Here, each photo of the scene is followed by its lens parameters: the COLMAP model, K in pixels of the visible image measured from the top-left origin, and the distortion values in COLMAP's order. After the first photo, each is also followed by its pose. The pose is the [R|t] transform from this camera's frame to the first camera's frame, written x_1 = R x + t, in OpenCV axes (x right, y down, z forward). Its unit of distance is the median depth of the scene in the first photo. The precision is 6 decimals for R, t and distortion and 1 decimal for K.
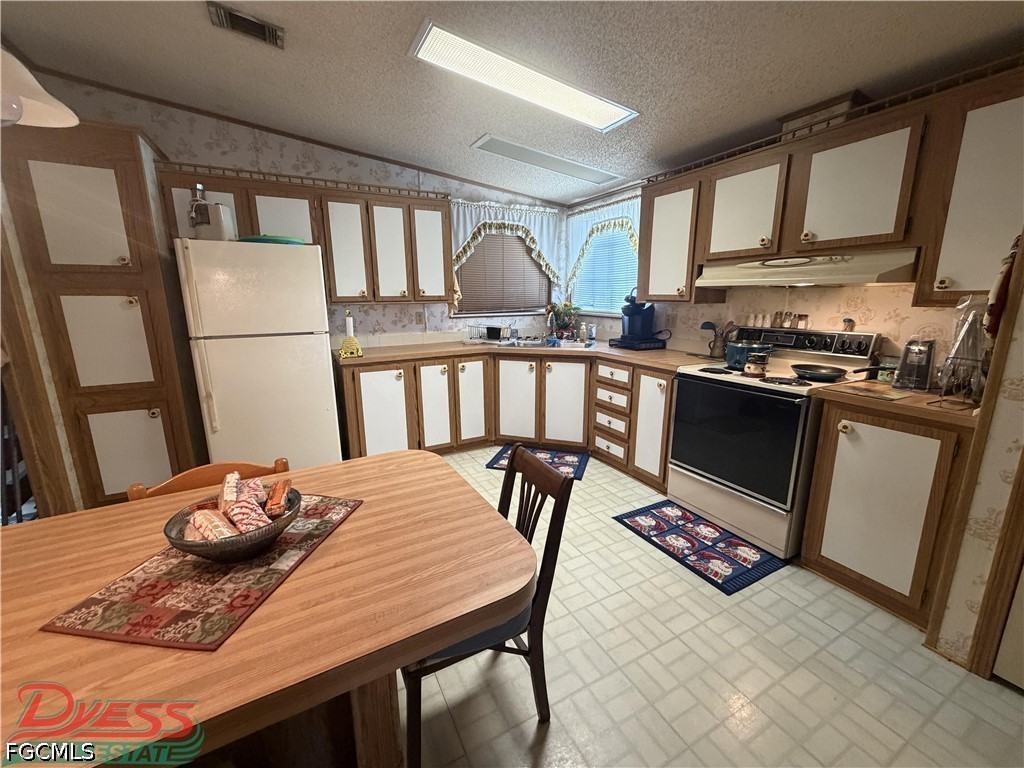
lens RADIAL K [[408.4, 0, 512.8], [0, 408.4, 382.0], [0, 0, 1]] dist [-0.002145, 0.000327]
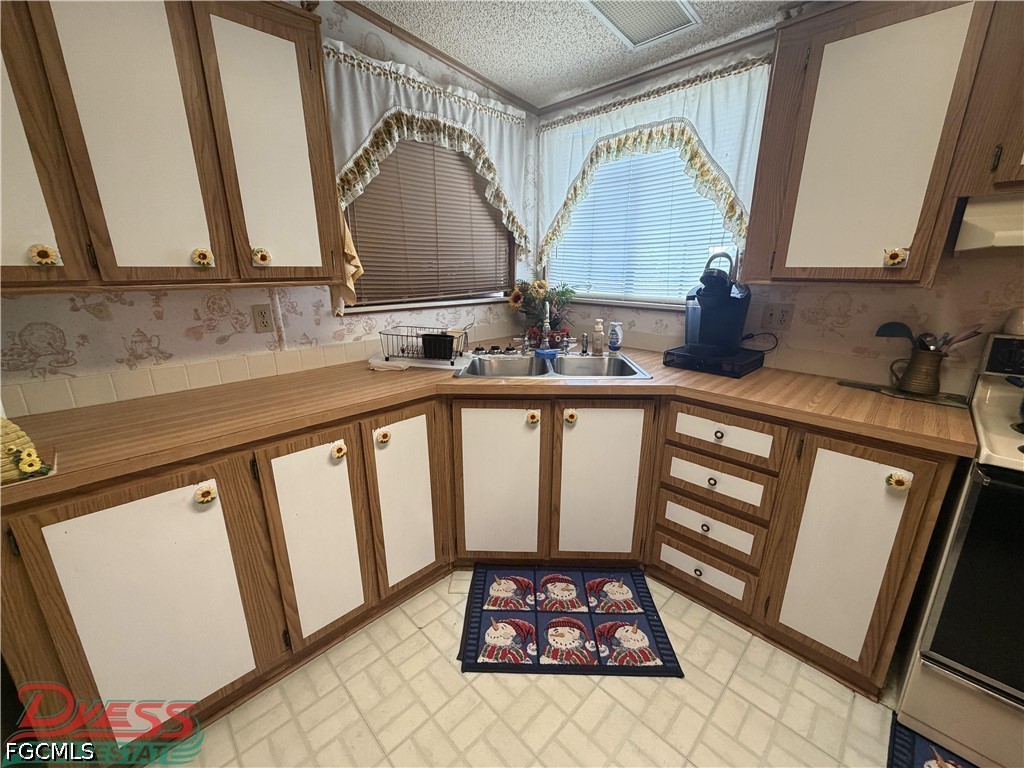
lens RADIAL K [[408.4, 0, 513.8], [0, 408.4, 383.3], [0, 0, 1]] dist [-0.002145, 0.000327]
pose [[0.959398, -0.070490, 0.273105, -0.098324], [0.053668, 0.996200, 0.068592, -0.108491], [-0.276902, -0.051150, 0.959536, 0.525308]]
